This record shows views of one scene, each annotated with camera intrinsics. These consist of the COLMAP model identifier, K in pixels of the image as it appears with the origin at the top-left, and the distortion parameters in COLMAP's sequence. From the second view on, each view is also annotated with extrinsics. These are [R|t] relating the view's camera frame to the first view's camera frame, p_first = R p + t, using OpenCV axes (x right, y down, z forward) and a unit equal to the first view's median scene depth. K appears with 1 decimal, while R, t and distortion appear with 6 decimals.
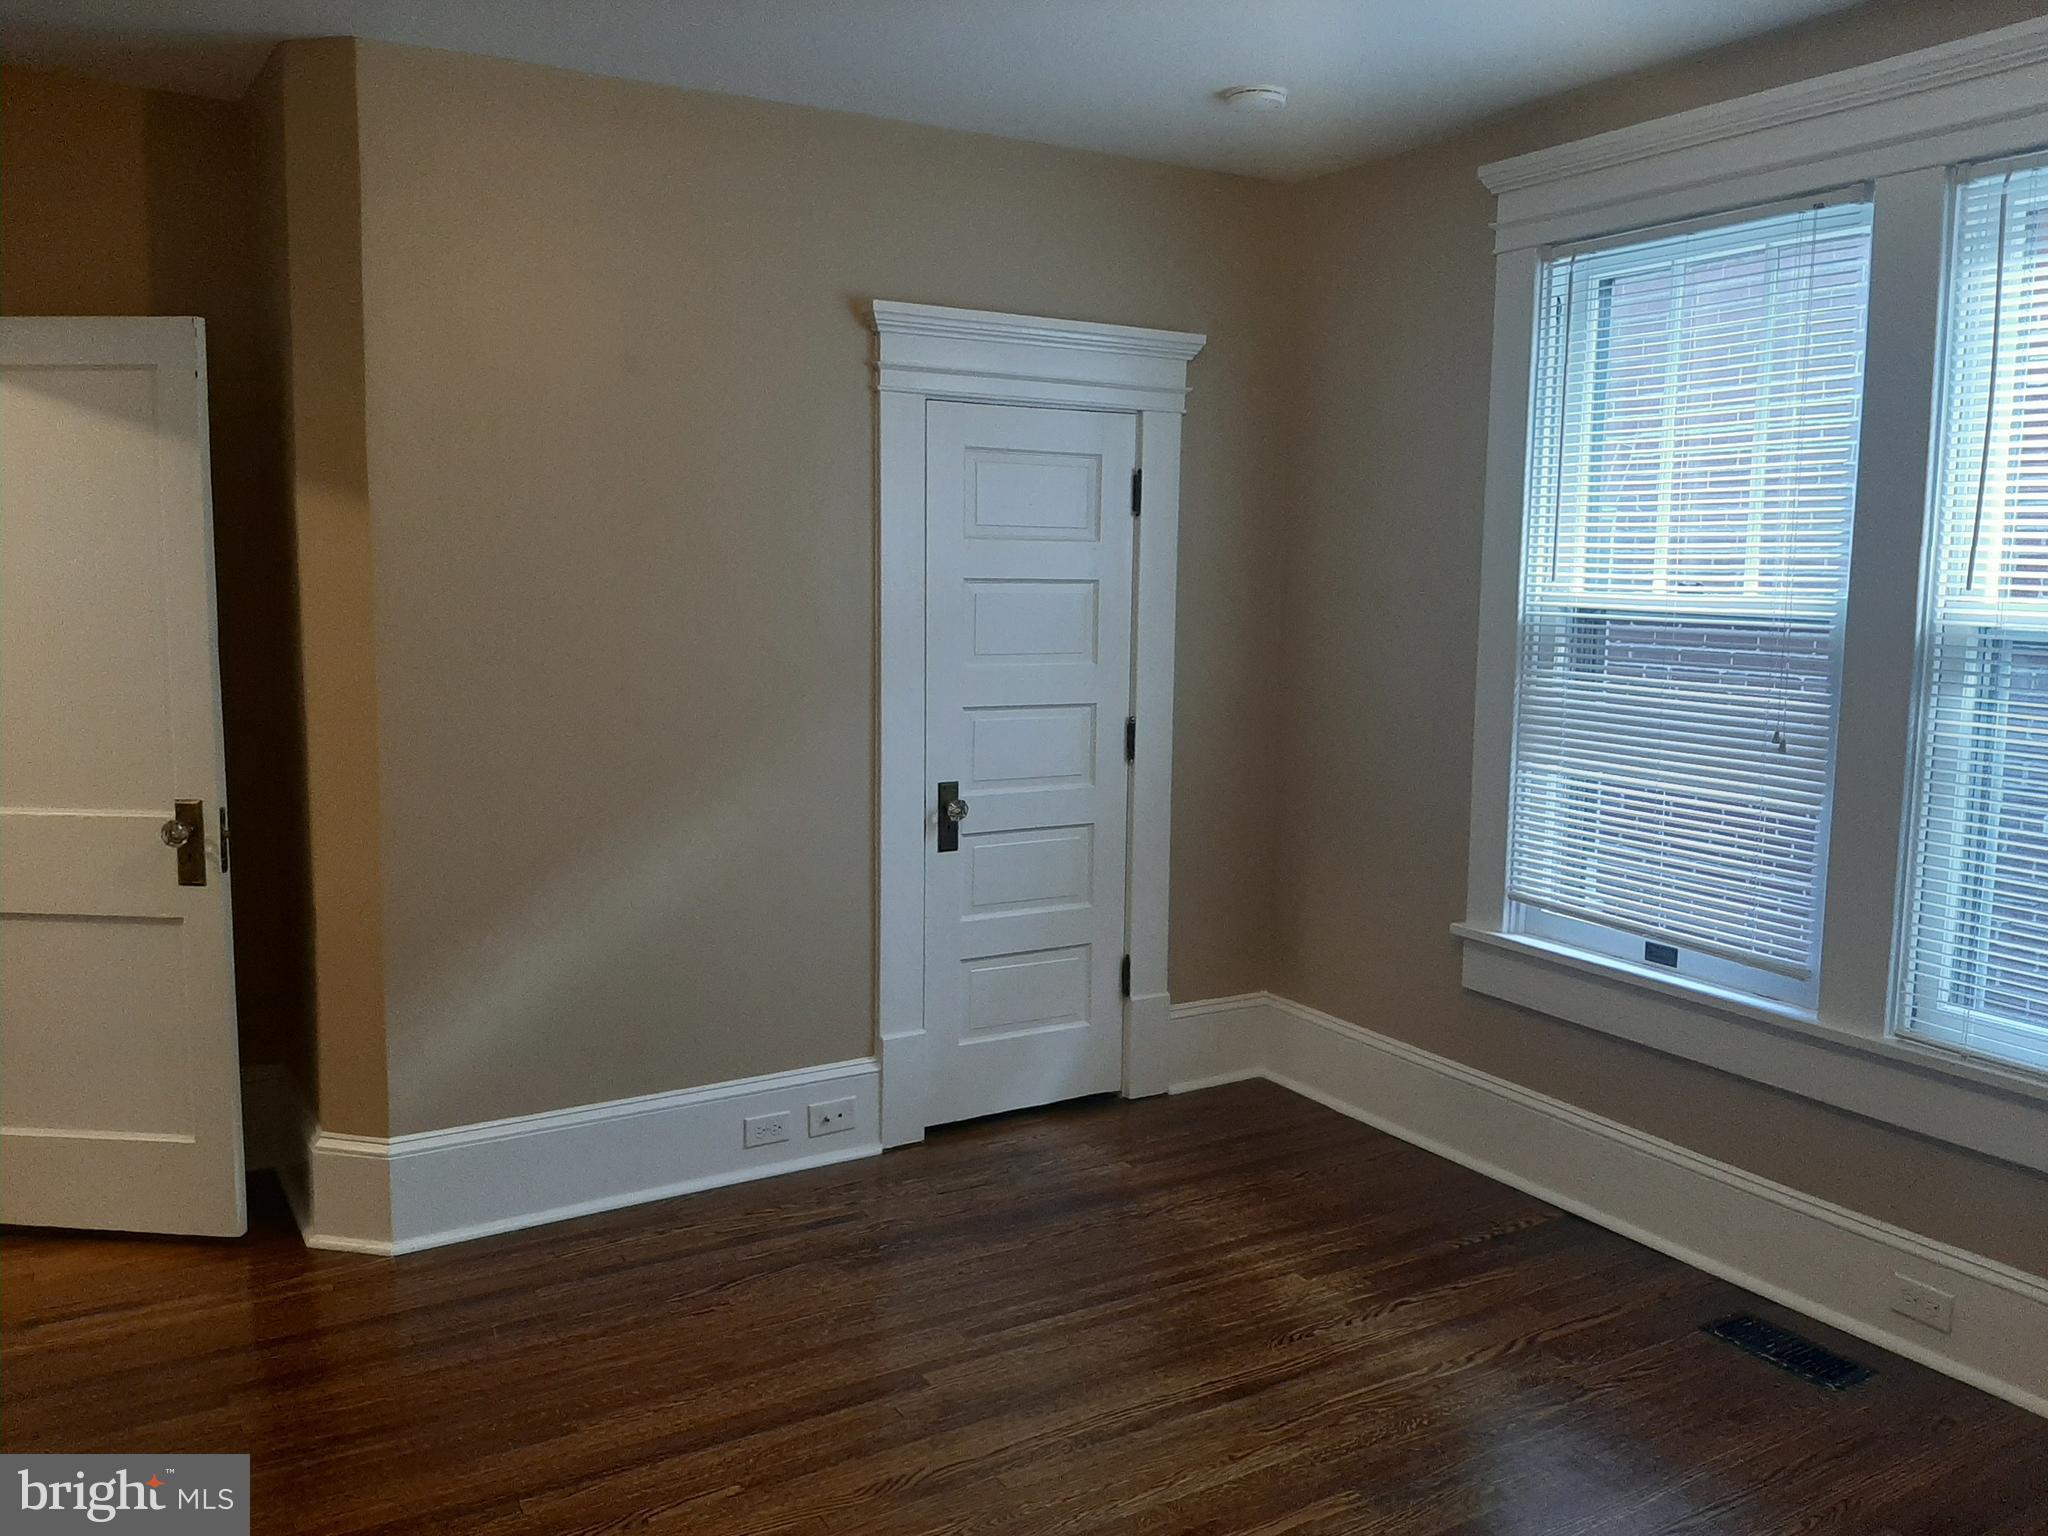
lens RADIAL K [[1588.3, 0, 1011.2], [0, 1588.3, 758.5], [0, 0, 1]] dist [0.082972, -0.150224]
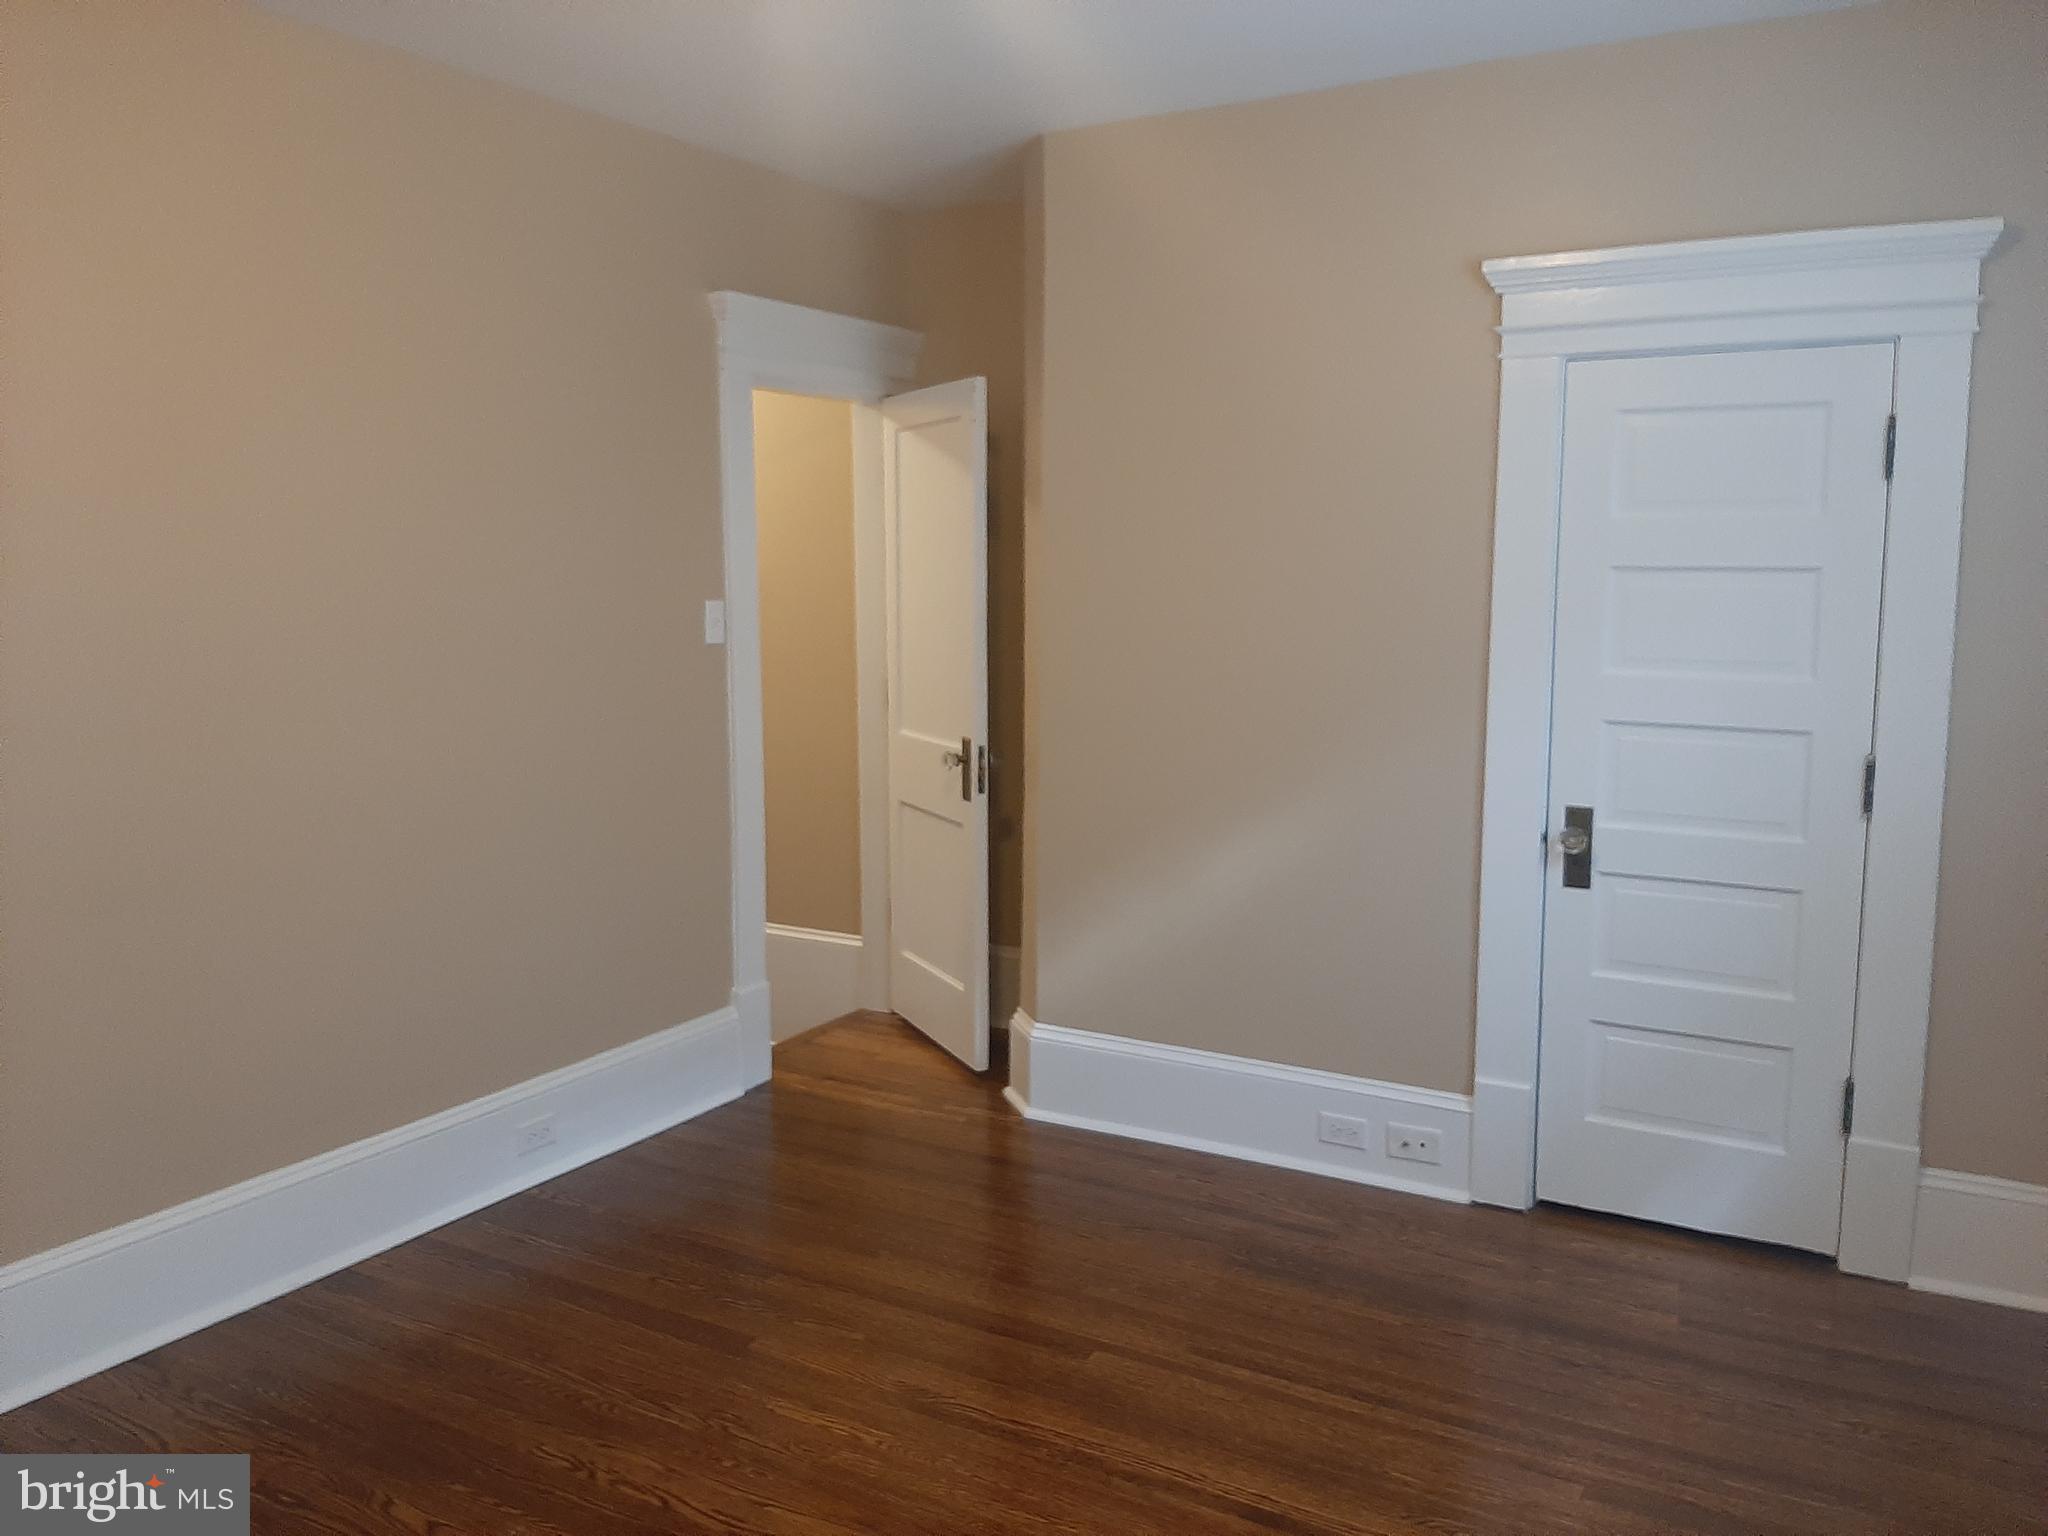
lens RADIAL K [[1588.3, 0, 1031.6], [0, 1588.3, 762.1], [0, 0, 1]] dist [0.082972, -0.150224]
pose [[0.494904, 0.099851, -0.863192, 0.591012], [-0.098217, 0.993438, 0.058605, -0.032857], [0.863379, 0.055776, 0.501464, 0.335018]]
